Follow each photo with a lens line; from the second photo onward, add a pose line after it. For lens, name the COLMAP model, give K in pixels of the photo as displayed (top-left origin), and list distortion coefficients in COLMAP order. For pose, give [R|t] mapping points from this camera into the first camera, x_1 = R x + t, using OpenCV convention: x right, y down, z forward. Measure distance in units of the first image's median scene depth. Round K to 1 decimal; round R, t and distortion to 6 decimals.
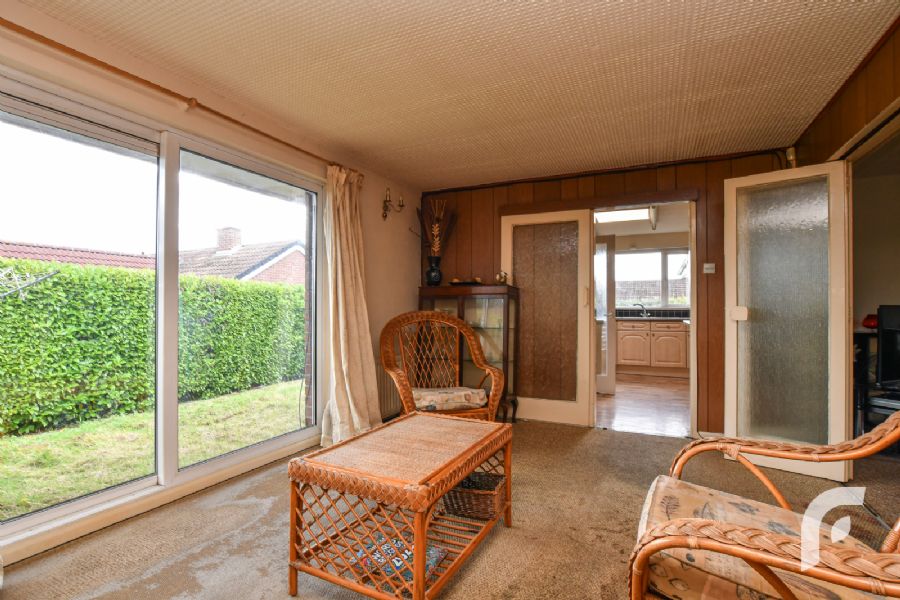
lens RADIAL K [[405.2, 0, 450.0], [0, 405.2, 300.0], [0, 0, 1]] dist [-0.000475, -0.000057]
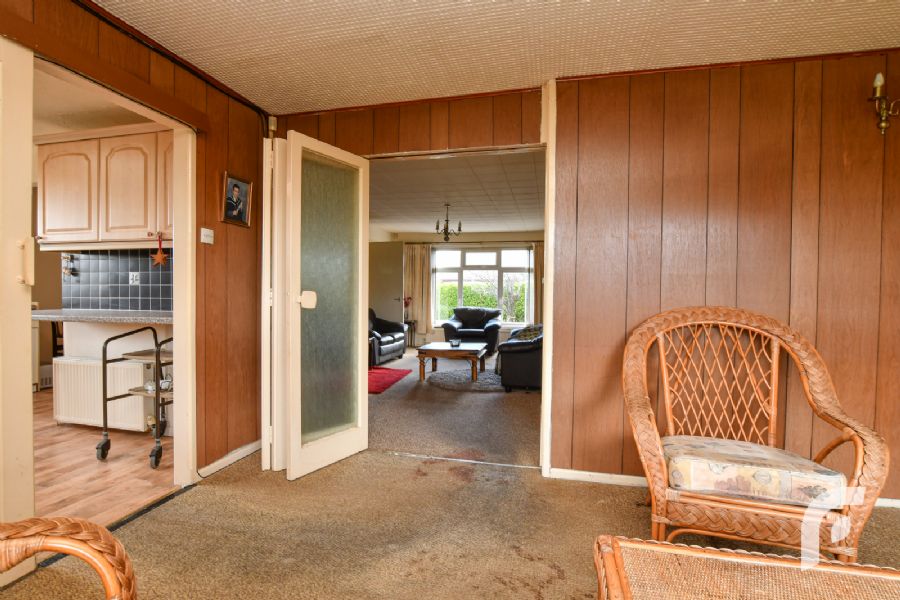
lens RADIAL K [[441.7, 0, 444.5], [0, 441.7, 302.0], [0, 0, 1]] dist [0.000095, -0.000096]
pose [[-0.241272, -0.029024, 0.970023, -0.284763], [-0.020289, 0.999485, 0.024859, 0.013567], [-0.970245, -0.013683, -0.241737, 1.034839]]
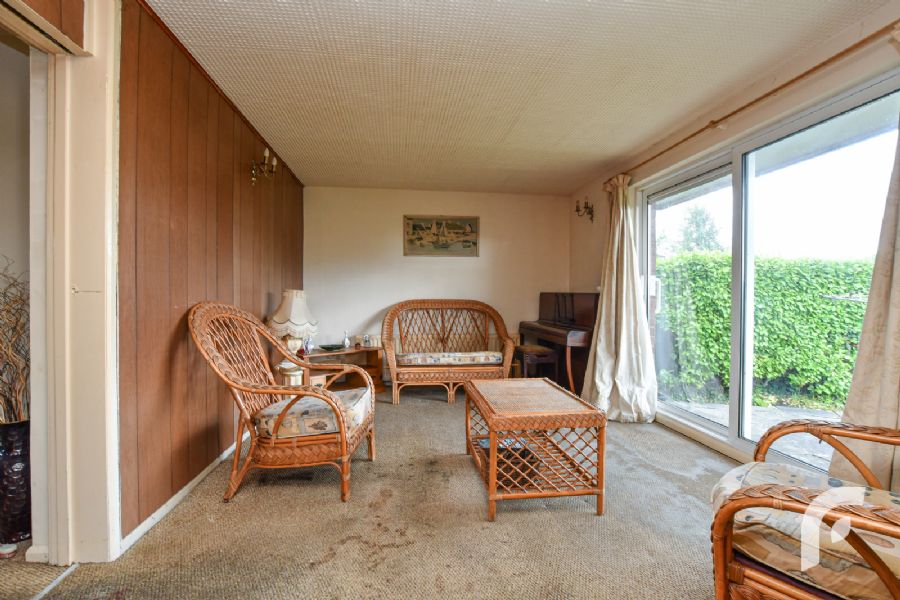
lens RADIAL K [[441.7, 0, 444.5], [0, 441.7, 302.0], [0, 0, 1]] dist [0.000095, -0.000096]
pose [[-0.835197, -0.005876, -0.549920, 0.636906], [-0.005858, 0.999981, -0.001789, 0.039228], [0.549920, 0.001727, -0.835216, 1.424683]]
